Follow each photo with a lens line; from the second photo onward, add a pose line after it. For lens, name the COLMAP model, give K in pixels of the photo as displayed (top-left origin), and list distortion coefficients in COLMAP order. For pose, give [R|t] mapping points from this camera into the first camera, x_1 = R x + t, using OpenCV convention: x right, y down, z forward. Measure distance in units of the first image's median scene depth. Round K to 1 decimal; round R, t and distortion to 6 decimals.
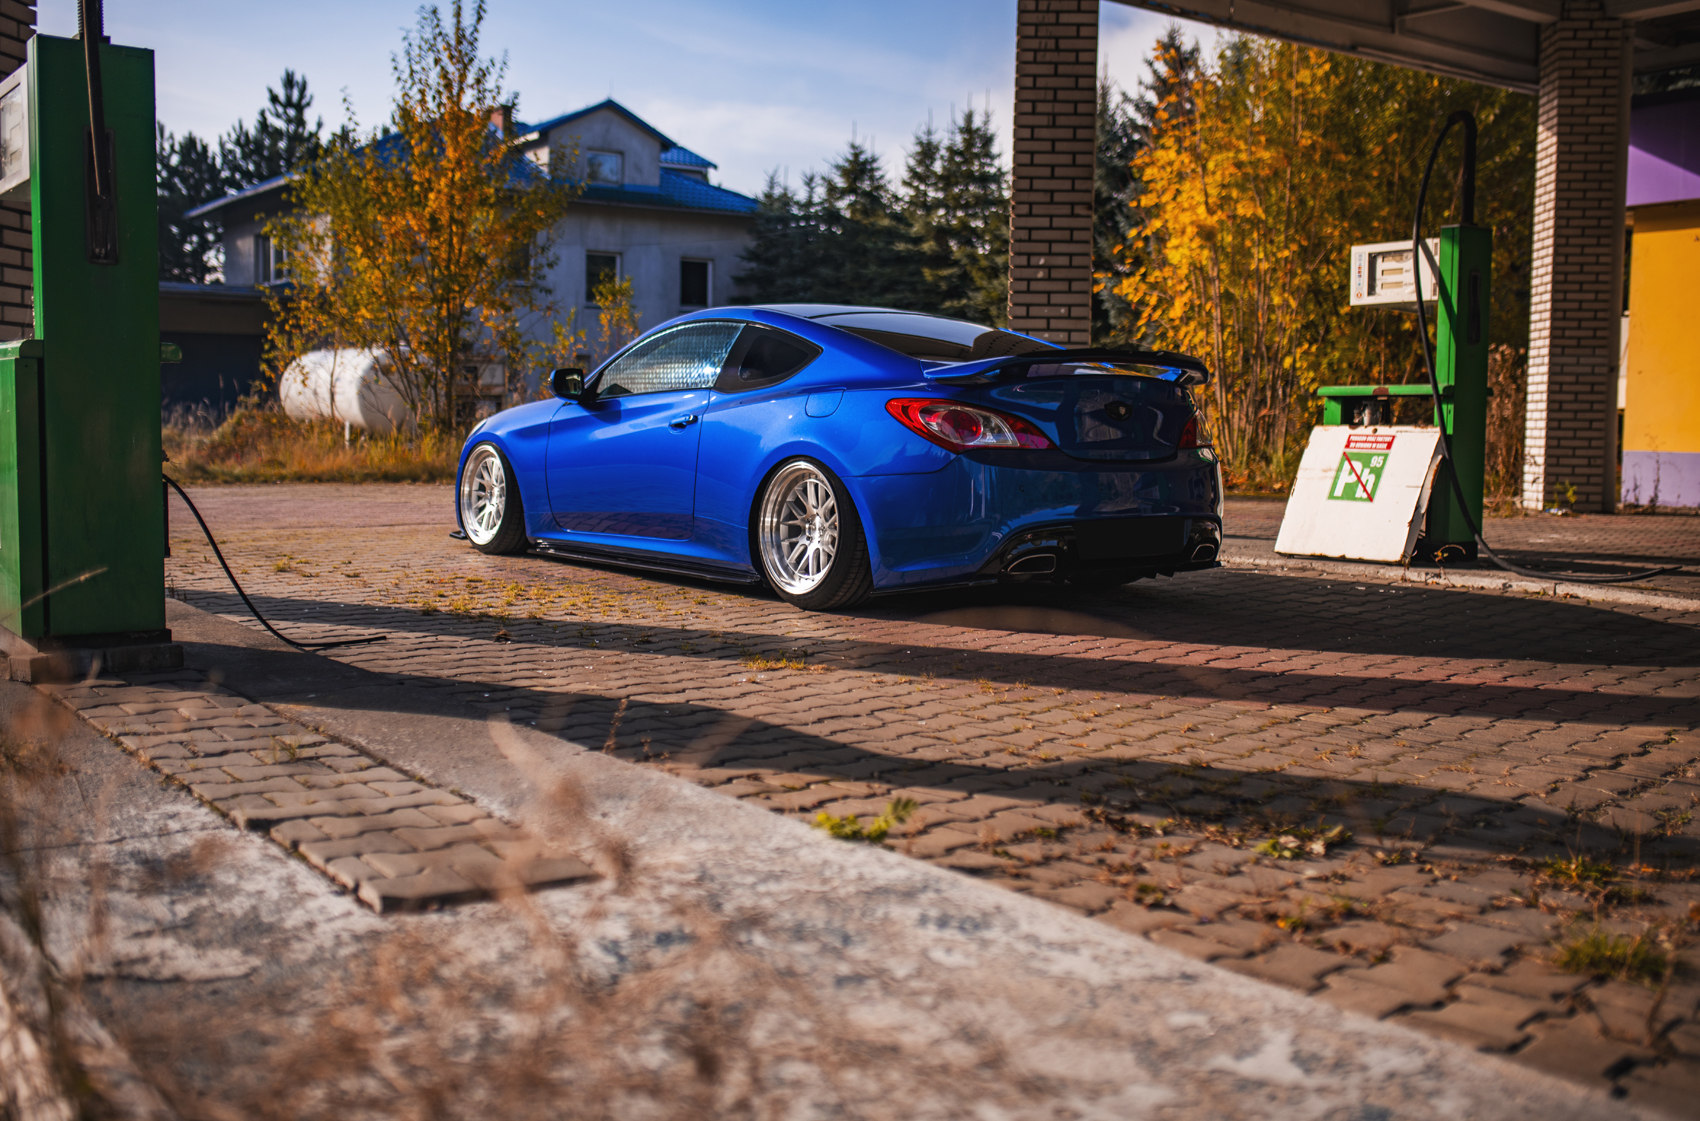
lens RADIAL K [[1678.8, 0, 848.1], [0, 1678.8, 541.8], [0, 0, 1]] dist [-0.050234, 0.038477]
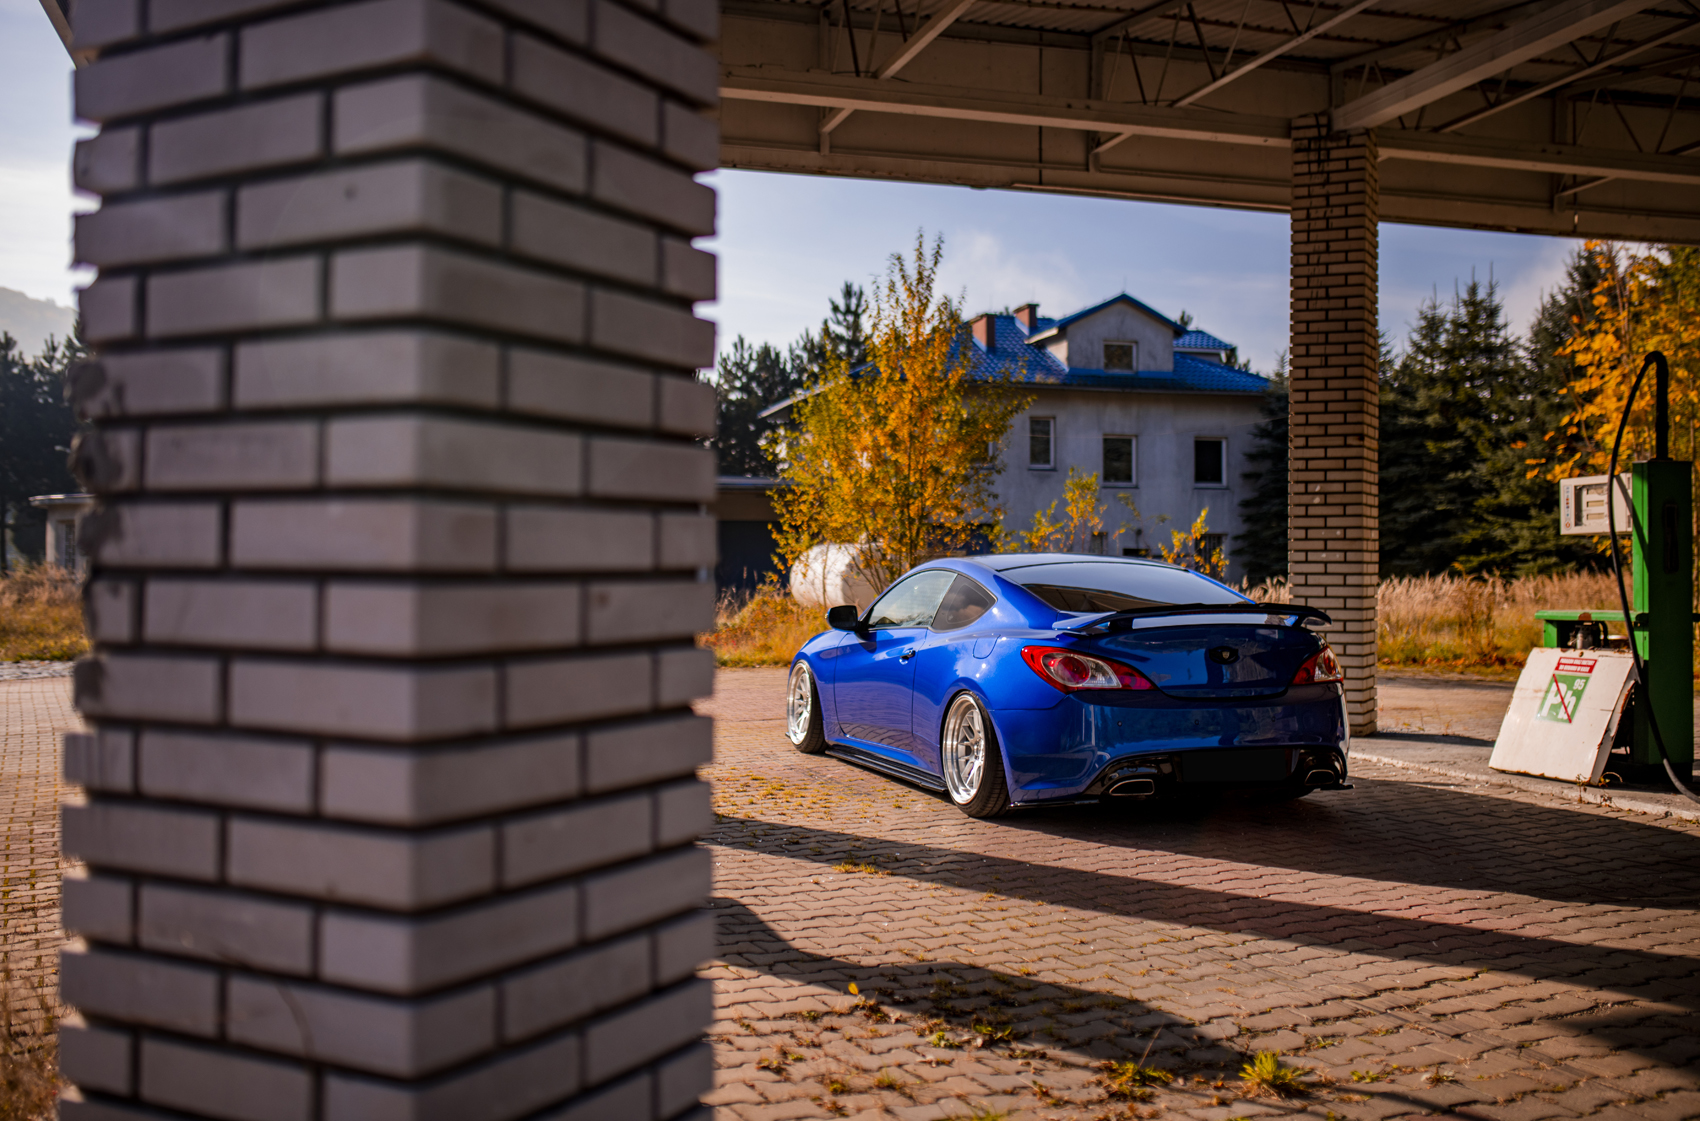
lens RADIAL K [[1632.3, 0, 851.1], [0, 1632.3, 551.1], [0, 0, 1]] dist [-0.067011, 0.093493]
pose [[0.941755, -0.017393, -0.335849, 0.089962], [-0.013098, 0.996007, -0.088311, -0.014083], [0.336043, 0.087566, 0.937767, -0.046024]]
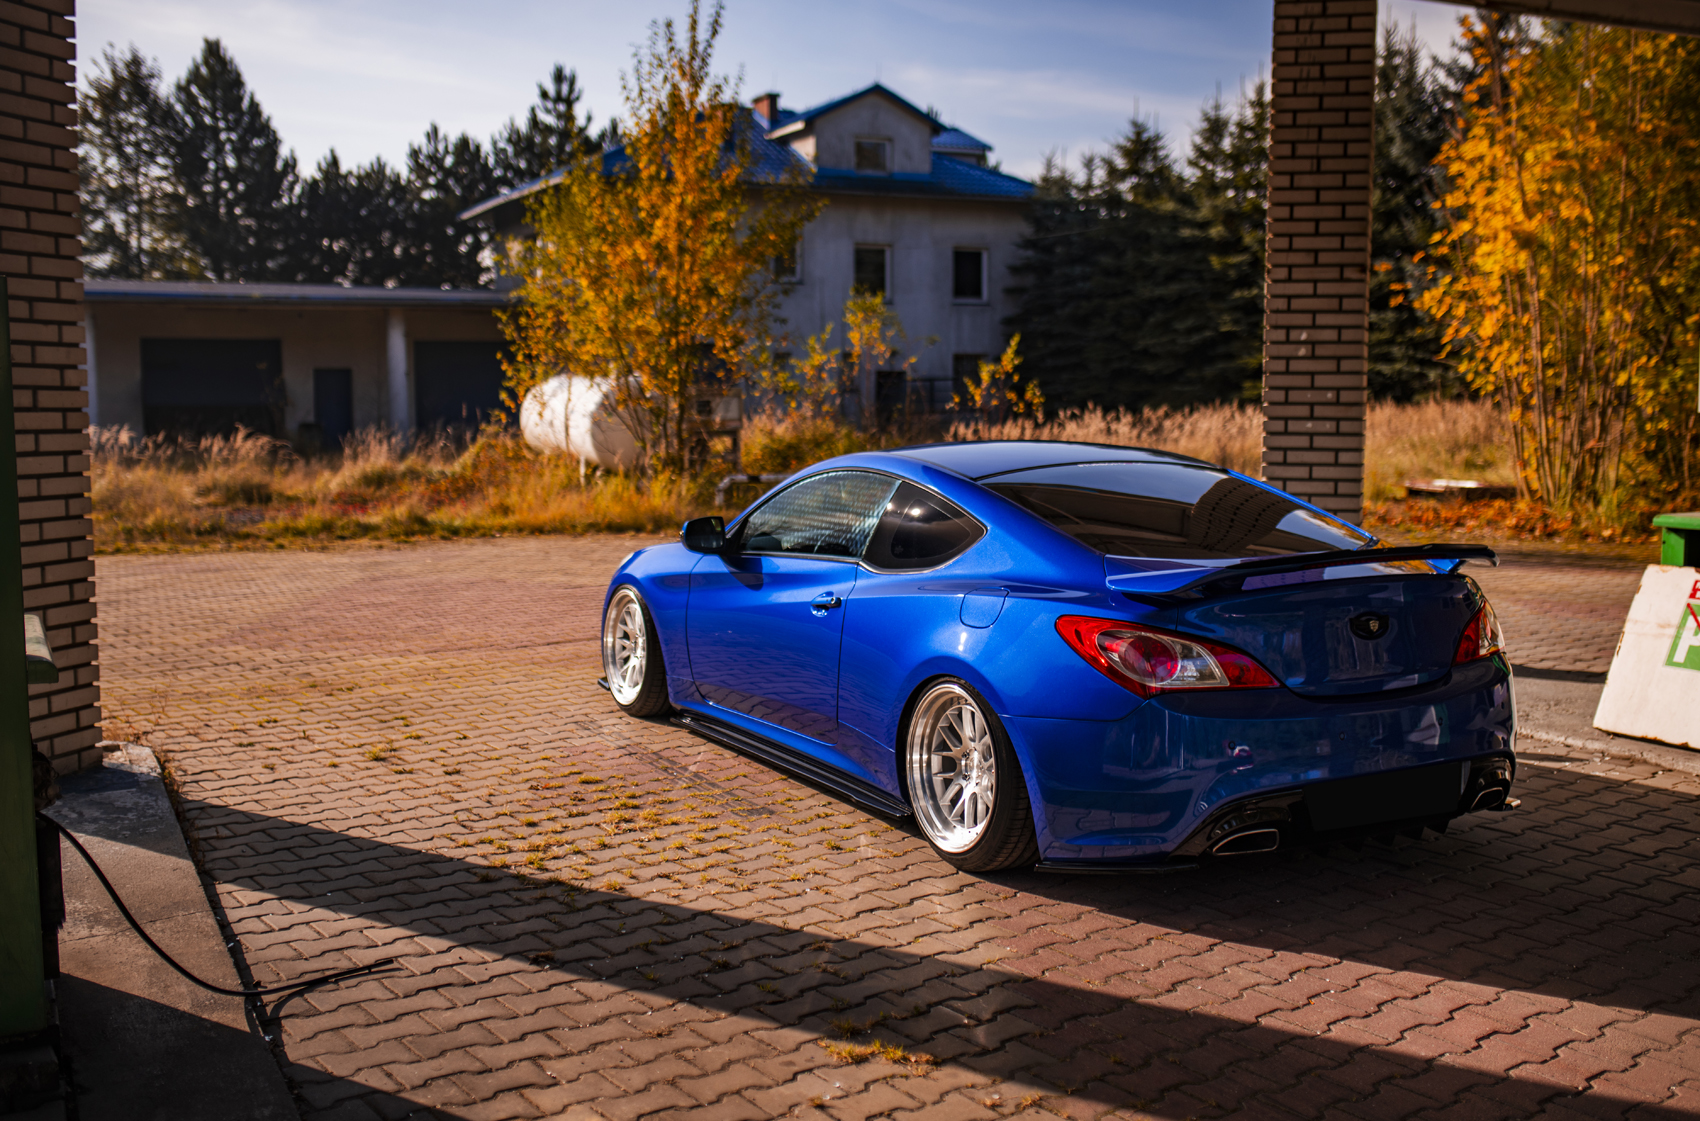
lens RADIAL K [[1721.6, 0, 866.9], [0, 1721.6, 558.9], [0, 0, 1]] dist [-0.072472, 0.129459]
pose [[0.987011, -0.000948, -0.160651, 0.018799], [0.004832, 0.999705, 0.023784, -0.038369], [0.160581, -0.024252, 0.986725, 0.062529]]
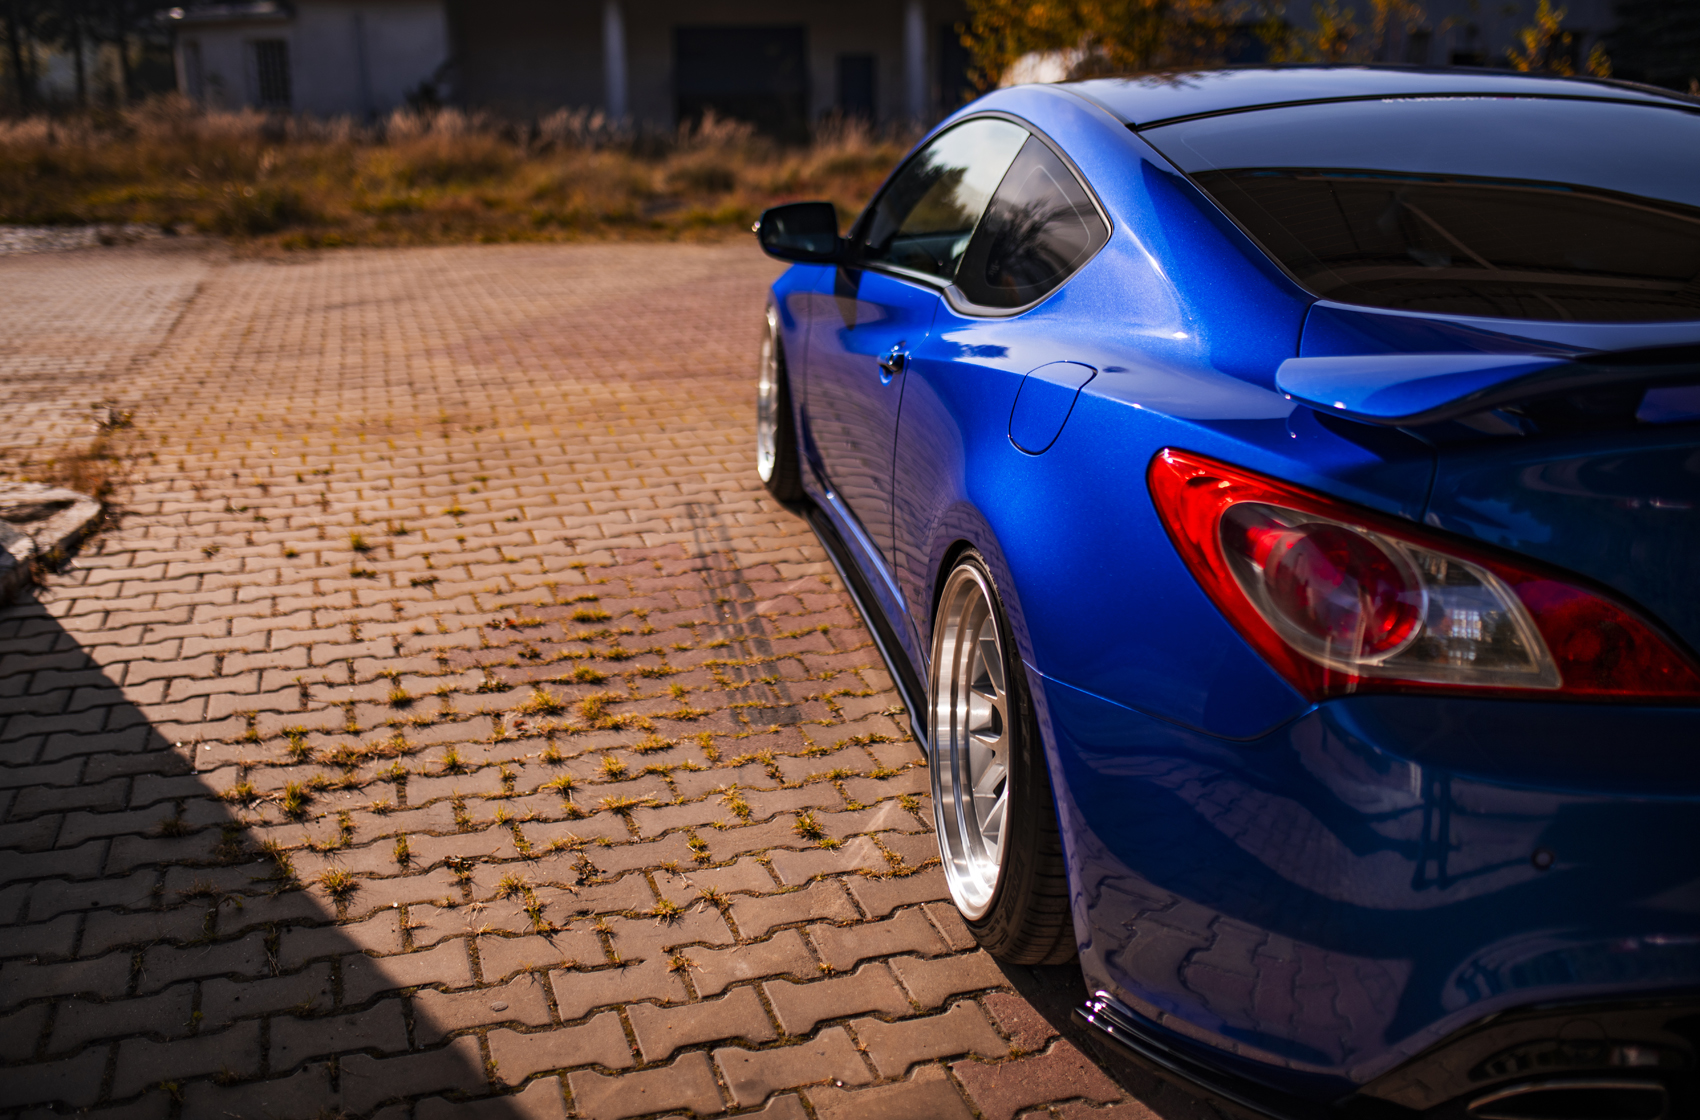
lens RADIAL K [[1648.1, 0, 848.0], [0, 1648.1, 545.4], [0, 0, 1]] dist [-0.000947, 0.008879]
pose [[0.873130, 0.108961, -0.475155, 0.036004], [-0.014717, 0.980148, 0.197721, -0.037776], [0.487266, -0.165644, 0.857400, 0.207509]]
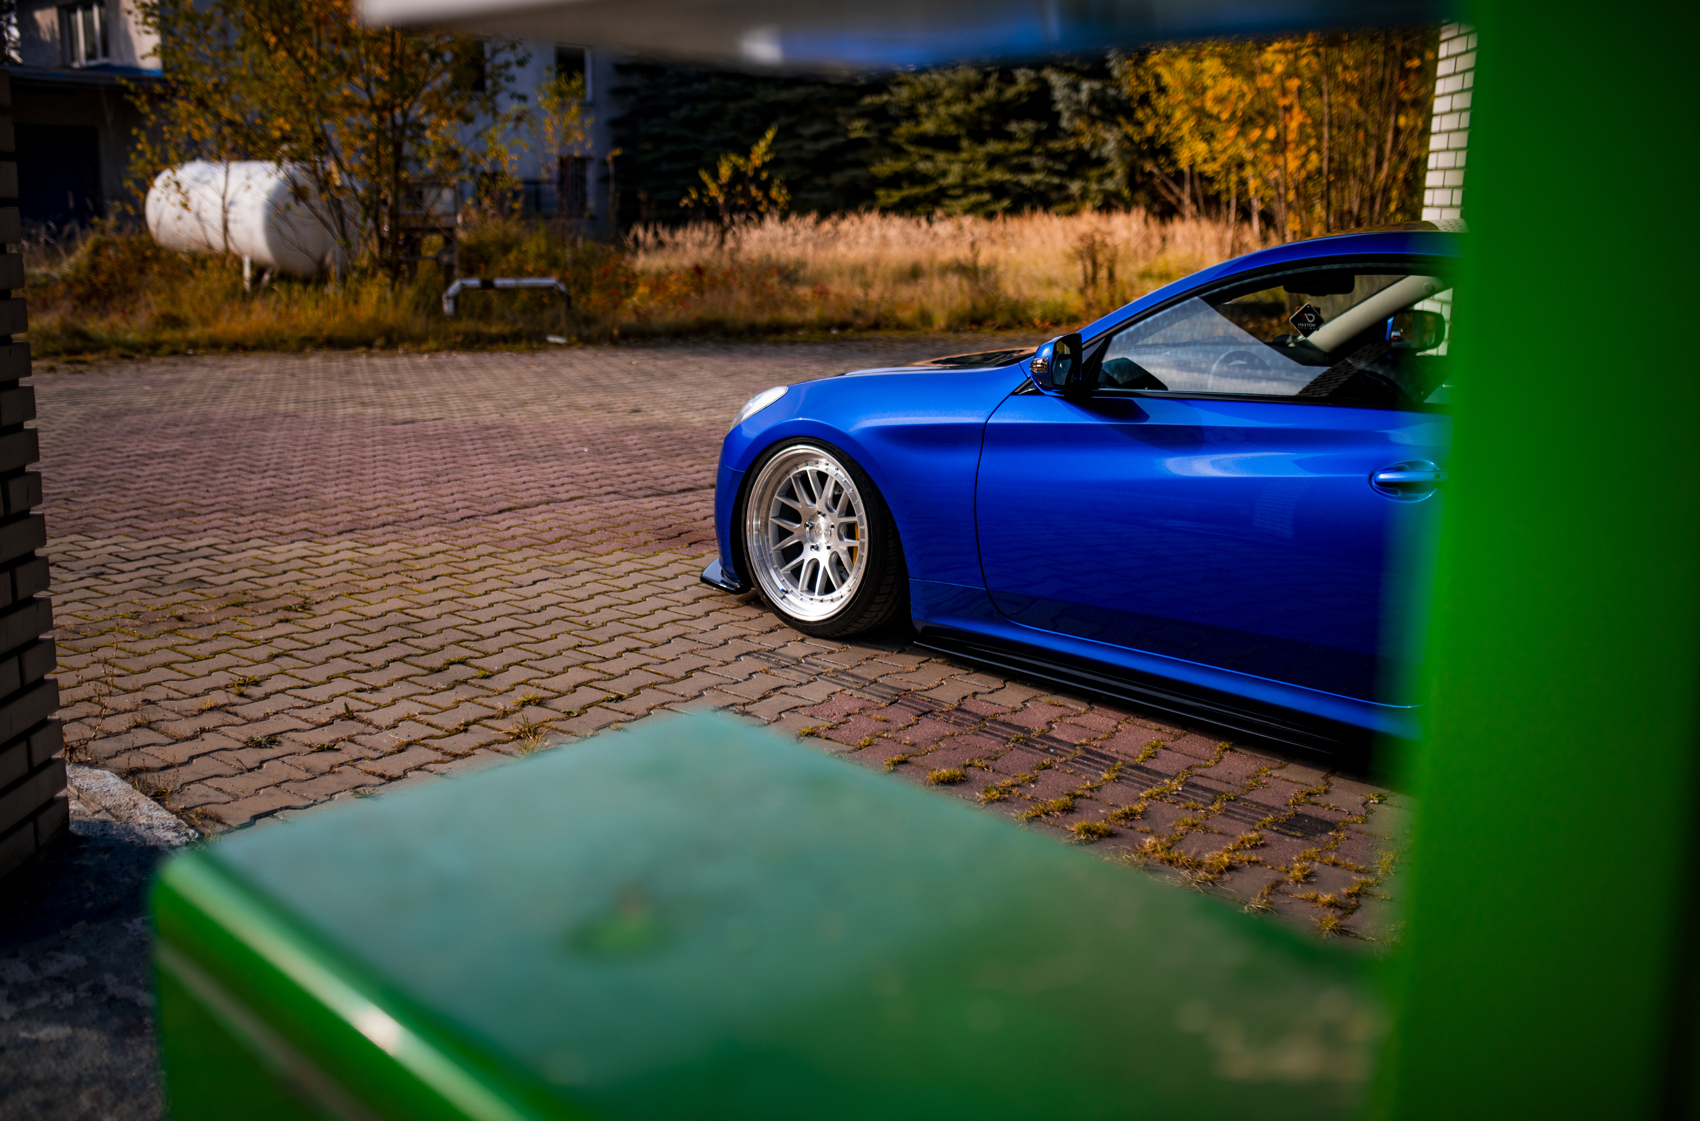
lens RADIAL K [[1635.4, 0, 852.7], [0, 1635.4, 551.7], [0, 0, 1]] dist [-0.065629, 0.088661]
pose [[0.992915, -0.018625, 0.117361, -0.111642], [0.002274, 0.990439, 0.137935, -0.040713], [-0.118807, -0.136691, 0.983463, 0.190970]]
